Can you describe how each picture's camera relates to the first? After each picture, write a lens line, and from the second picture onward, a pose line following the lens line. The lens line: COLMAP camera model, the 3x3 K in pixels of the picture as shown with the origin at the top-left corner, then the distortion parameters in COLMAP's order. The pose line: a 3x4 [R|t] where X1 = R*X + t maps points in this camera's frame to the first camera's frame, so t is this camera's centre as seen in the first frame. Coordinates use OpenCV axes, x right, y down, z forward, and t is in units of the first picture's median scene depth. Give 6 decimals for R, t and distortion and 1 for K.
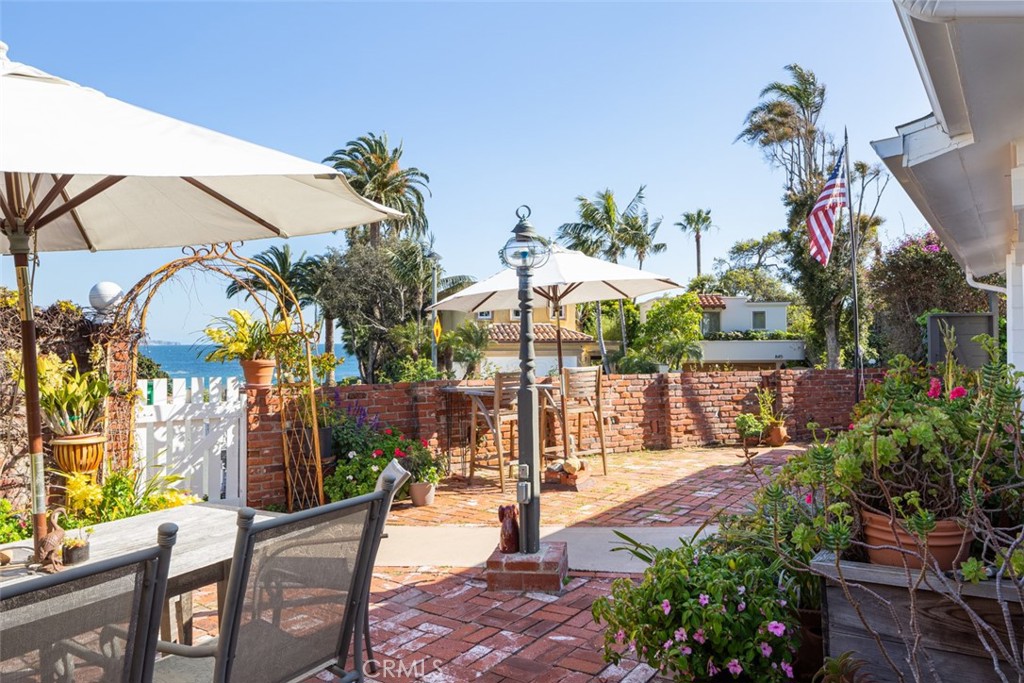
lens RADIAL K [[689.6, 0, 502.9], [0, 689.6, 334.9], [0, 0, 1]] dist [0.006340, -0.011042]
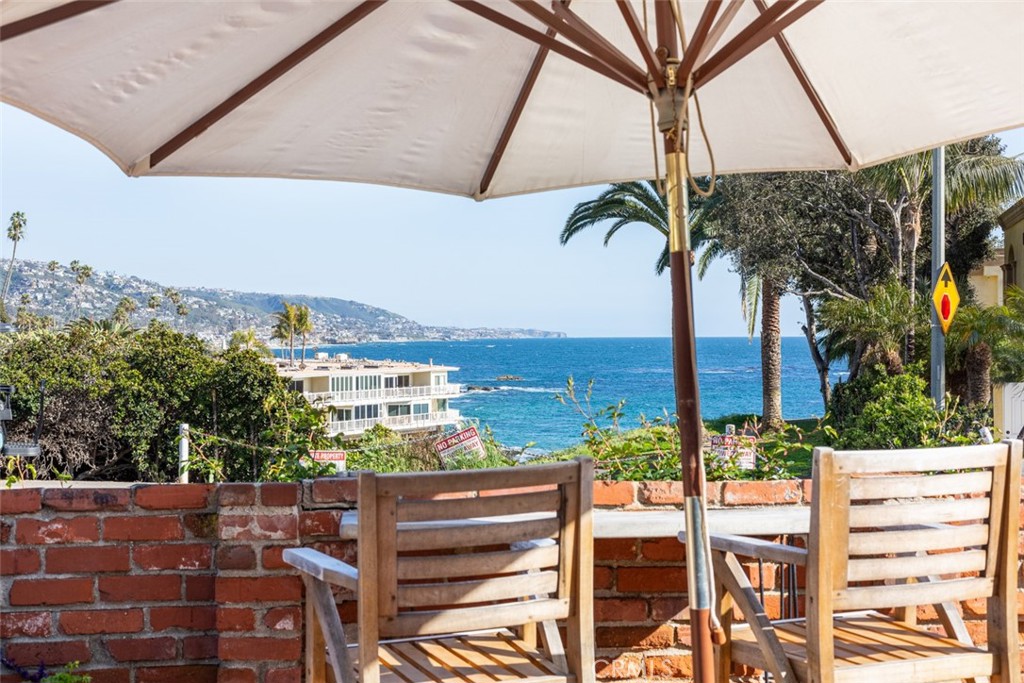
lens RADIAL K [[1447.5, 0, 513.6], [0, 1447.5, 340.8], [0, 0, 1]] dist [-0.137288, 0.000000]
pose [[0.889085, 0.004192, -0.457724, 0.054395], [0.003213, 0.999876, 0.015399, 0.002449], [0.457732, -0.015161, 0.888961, 0.160991]]
